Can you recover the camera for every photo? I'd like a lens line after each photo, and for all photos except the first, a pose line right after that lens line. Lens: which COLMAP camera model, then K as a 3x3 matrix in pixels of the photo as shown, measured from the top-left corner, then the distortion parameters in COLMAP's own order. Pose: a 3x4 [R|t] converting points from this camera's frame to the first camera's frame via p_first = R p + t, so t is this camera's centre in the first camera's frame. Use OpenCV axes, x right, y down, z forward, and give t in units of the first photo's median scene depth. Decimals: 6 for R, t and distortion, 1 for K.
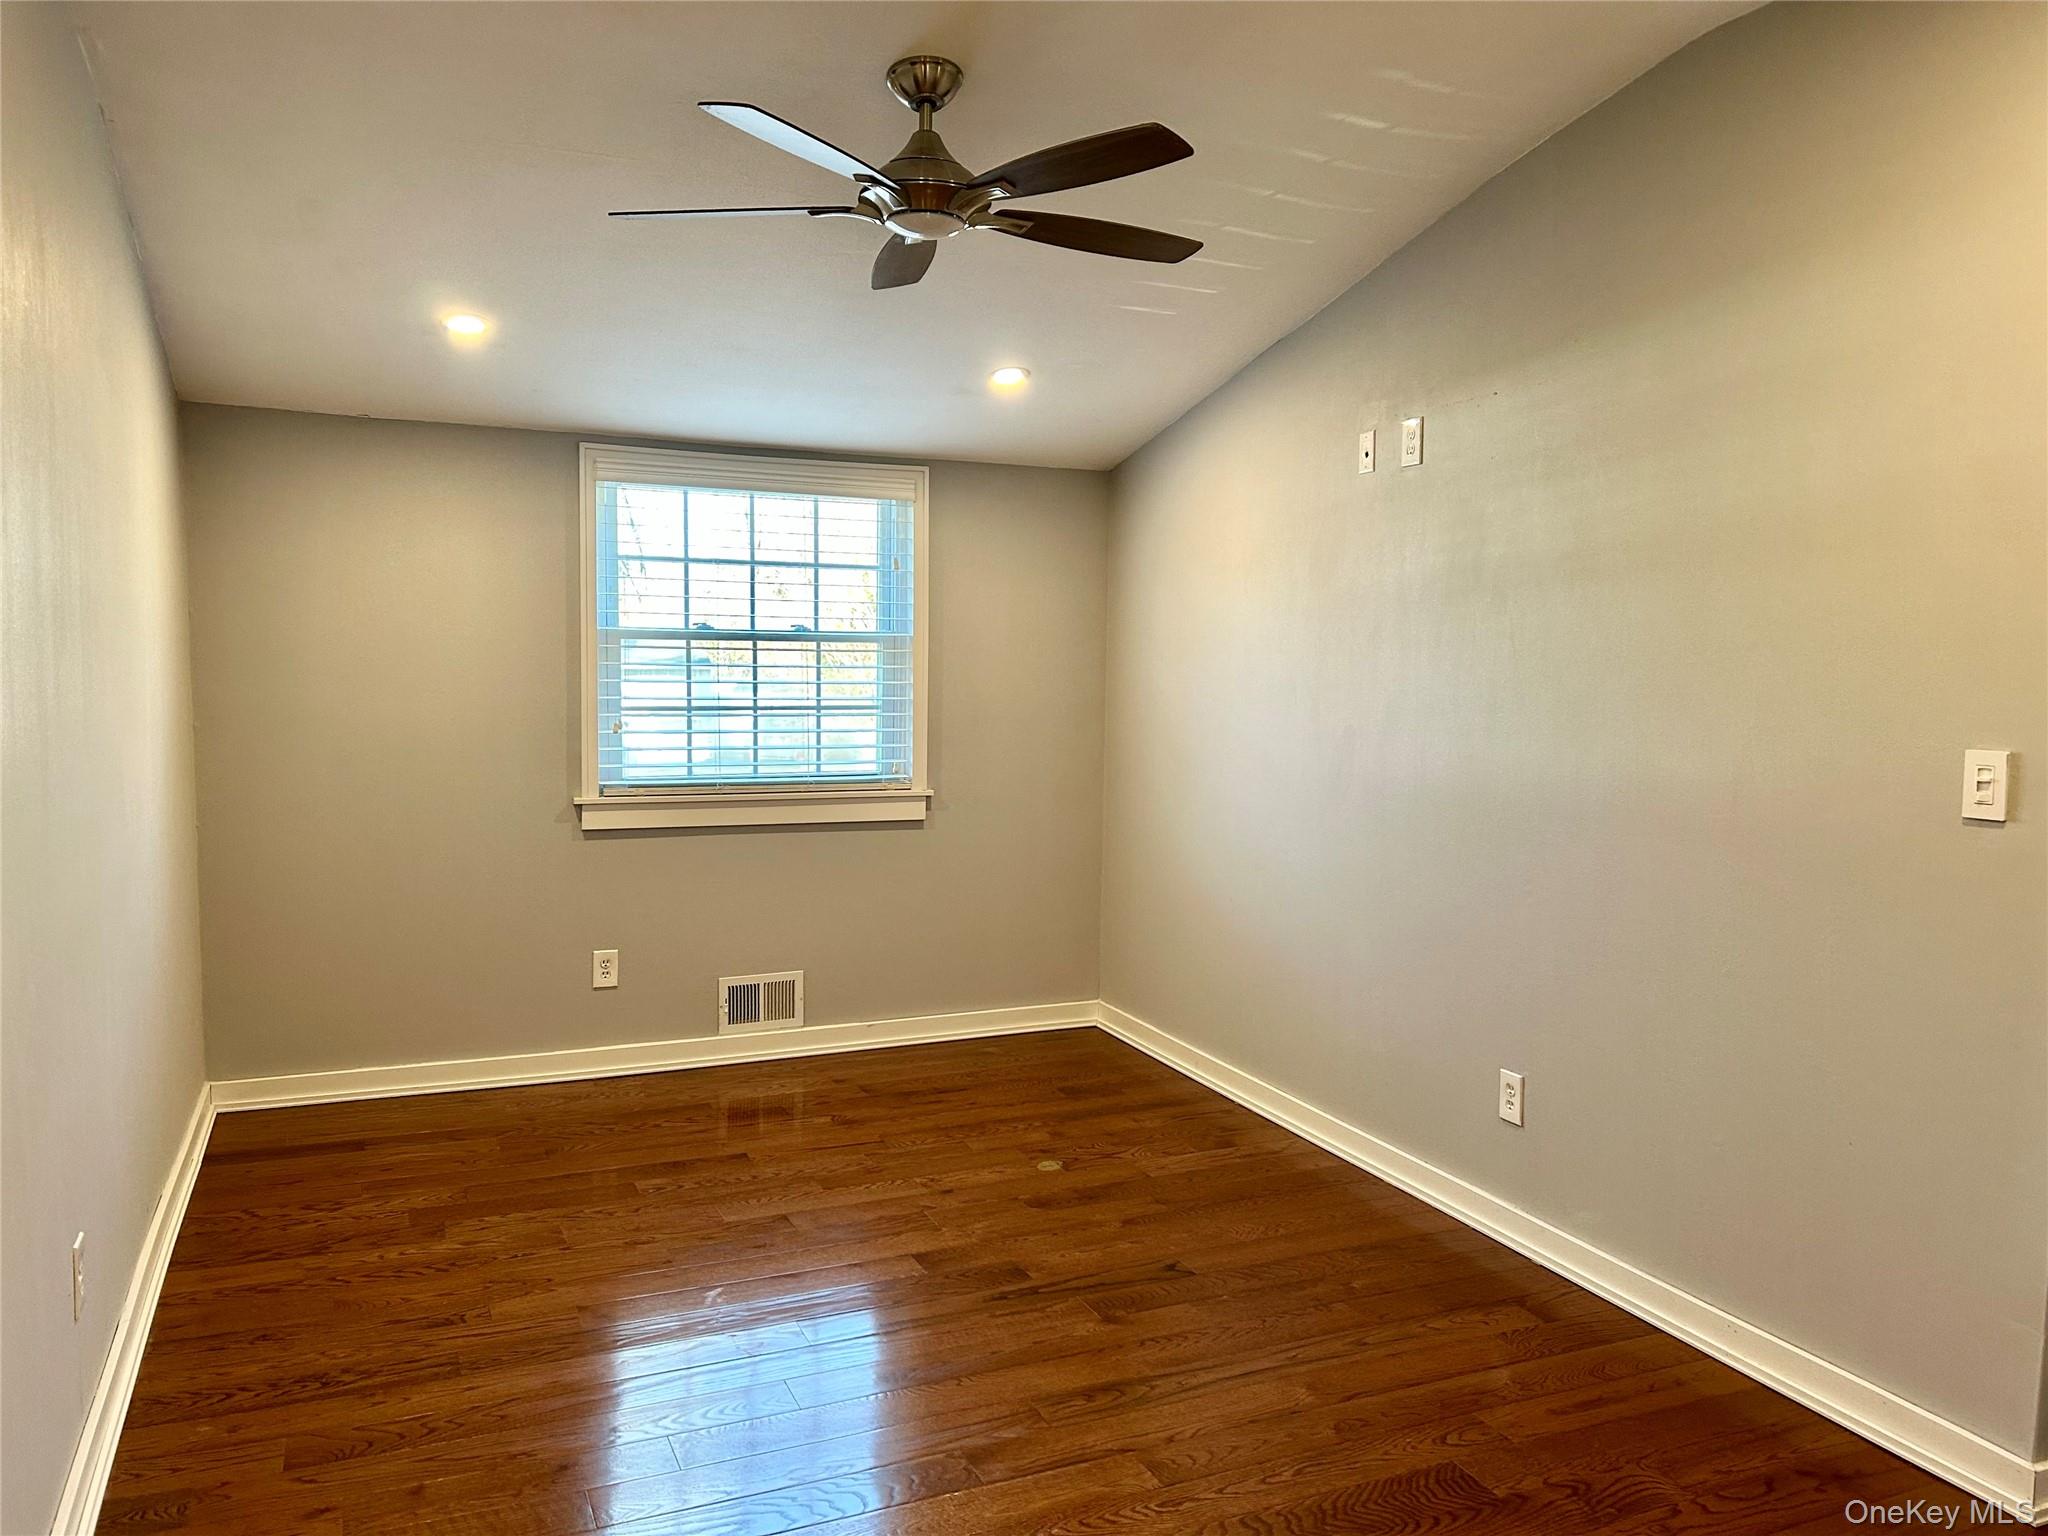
lens RADIAL K [[1549.4, 0, 1021.9], [0, 1549.4, 769.3], [0, 0, 1]] dist [0.044835, -0.040713]
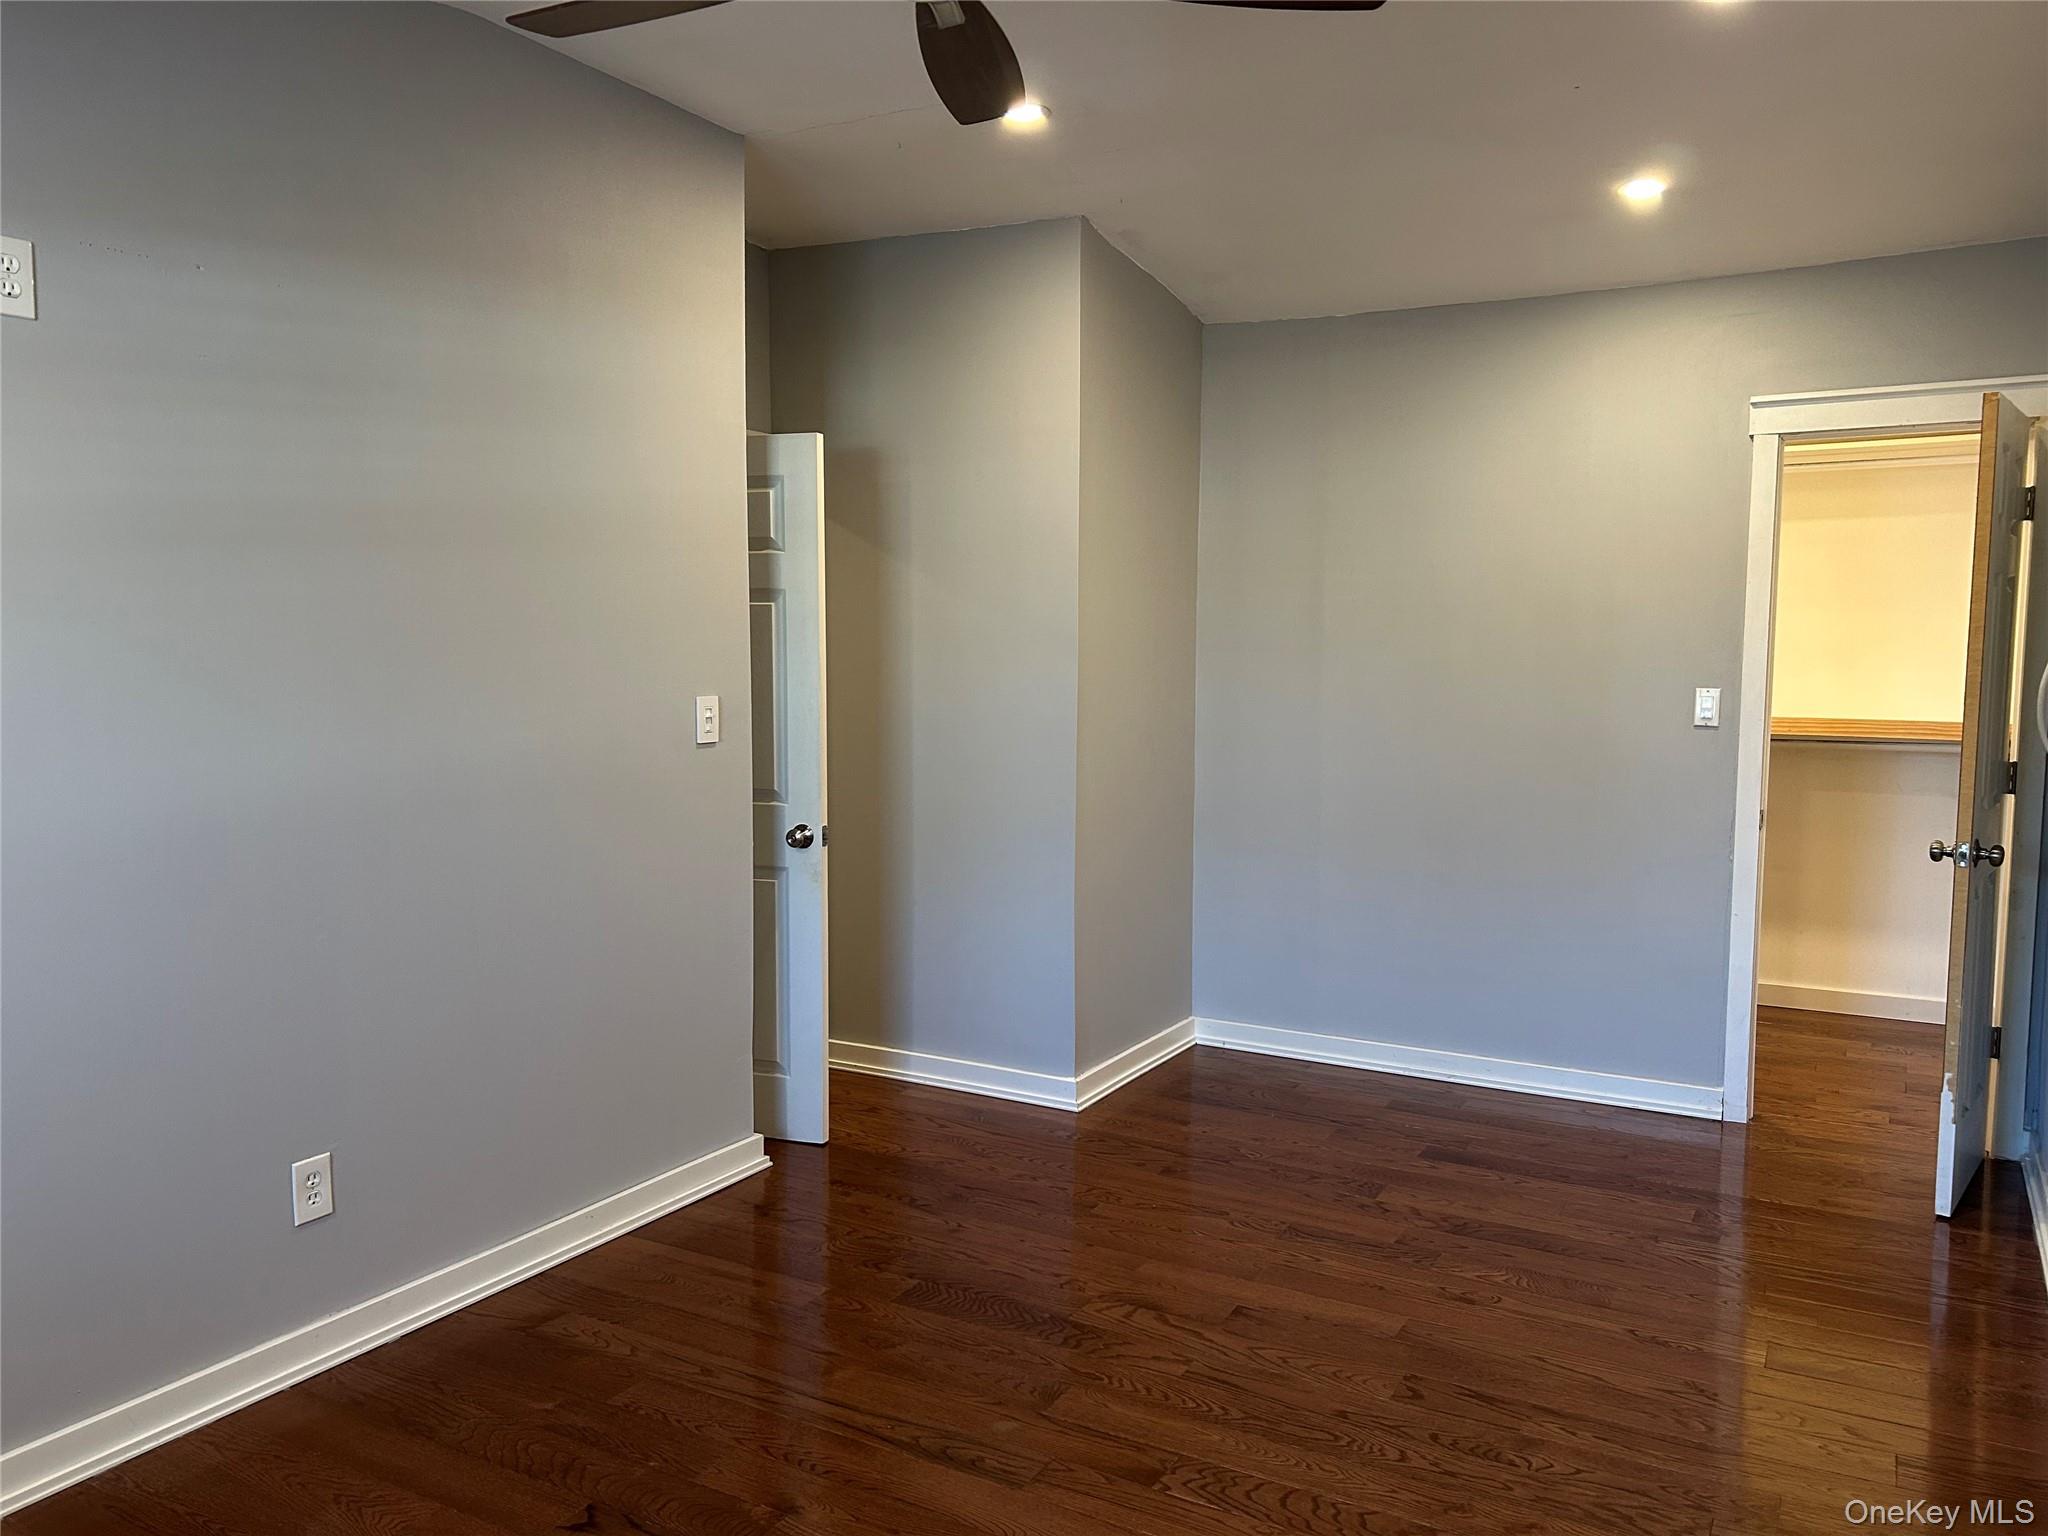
lens RADIAL K [[1549.4, 0, 1019.2], [0, 1549.4, 767.9], [0, 0, 1]] dist [0.044835, -0.040713]
pose [[-0.611338, -0.067967, 0.788445, -0.634173], [0.054491, 0.990325, 0.127620, -0.101874], [-0.789491, 0.120983, -0.601720, 1.433101]]
